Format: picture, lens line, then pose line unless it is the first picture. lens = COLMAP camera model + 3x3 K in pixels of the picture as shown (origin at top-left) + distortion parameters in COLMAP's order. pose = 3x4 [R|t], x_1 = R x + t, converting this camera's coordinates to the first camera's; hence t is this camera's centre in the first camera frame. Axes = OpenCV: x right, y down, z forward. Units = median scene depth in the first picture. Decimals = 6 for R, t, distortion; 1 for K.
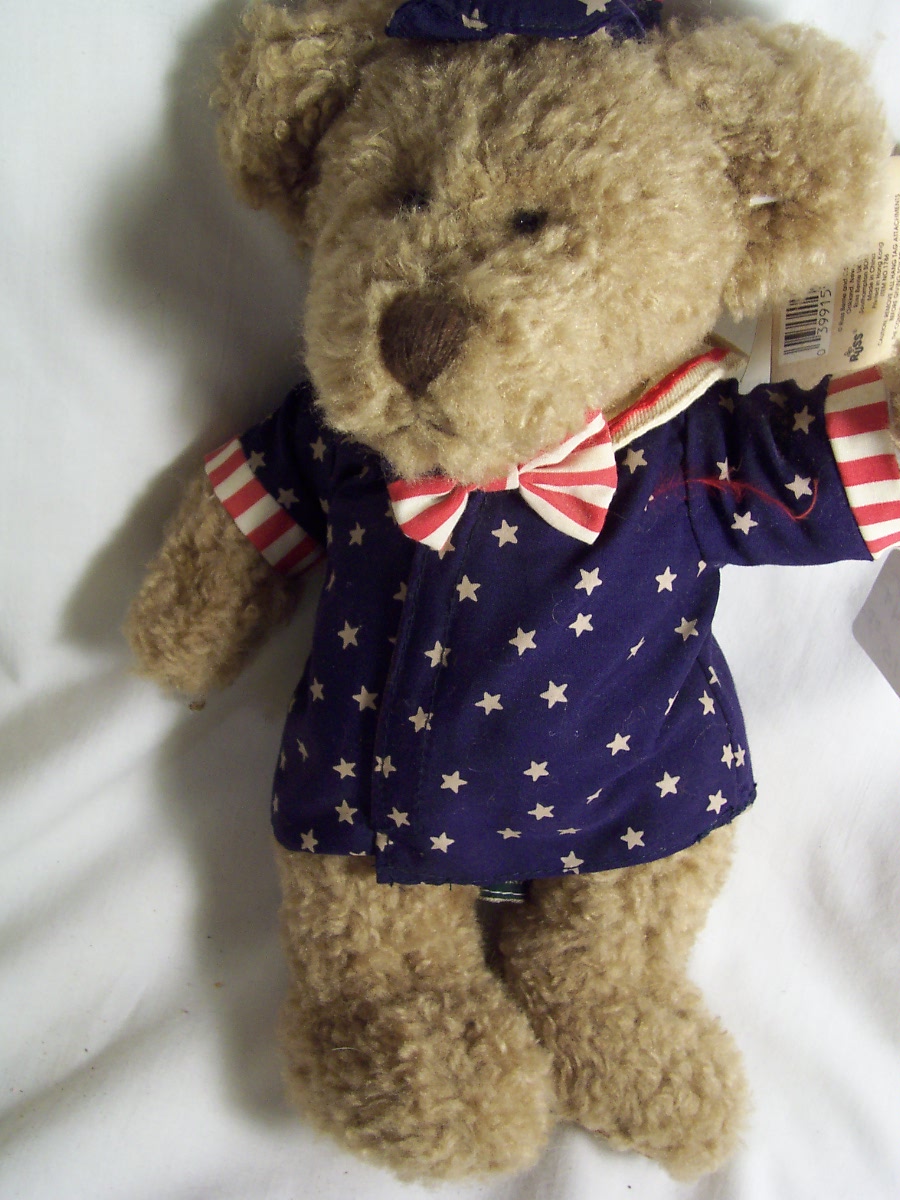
lens RADIAL K [[1263.6, 0, 450.0], [0, 1263.6, 600.0], [0, 0, 1]] dist [-0.178716, 0.145747]
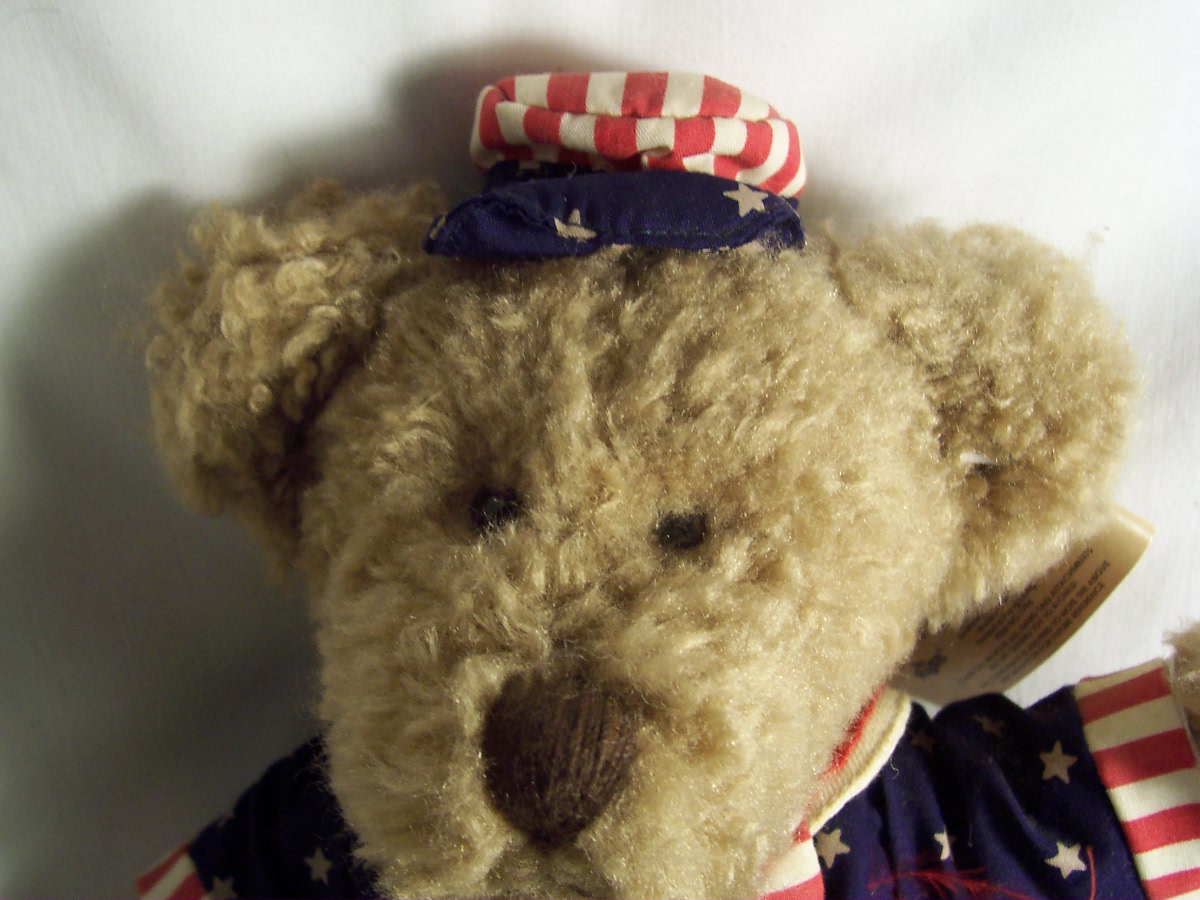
lens RADIAL K [[1263.6, 0, 603.0], [0, 1263.6, 469.2], [0, 0, 1]] dist [-0.178716, 0.145747]
pose [[0.974073, -0.055845, 0.219234, -0.114143], [0.110274, 0.963342, -0.244566, -0.179839], [-0.197539, 0.262401, 0.944523, 0.388421]]
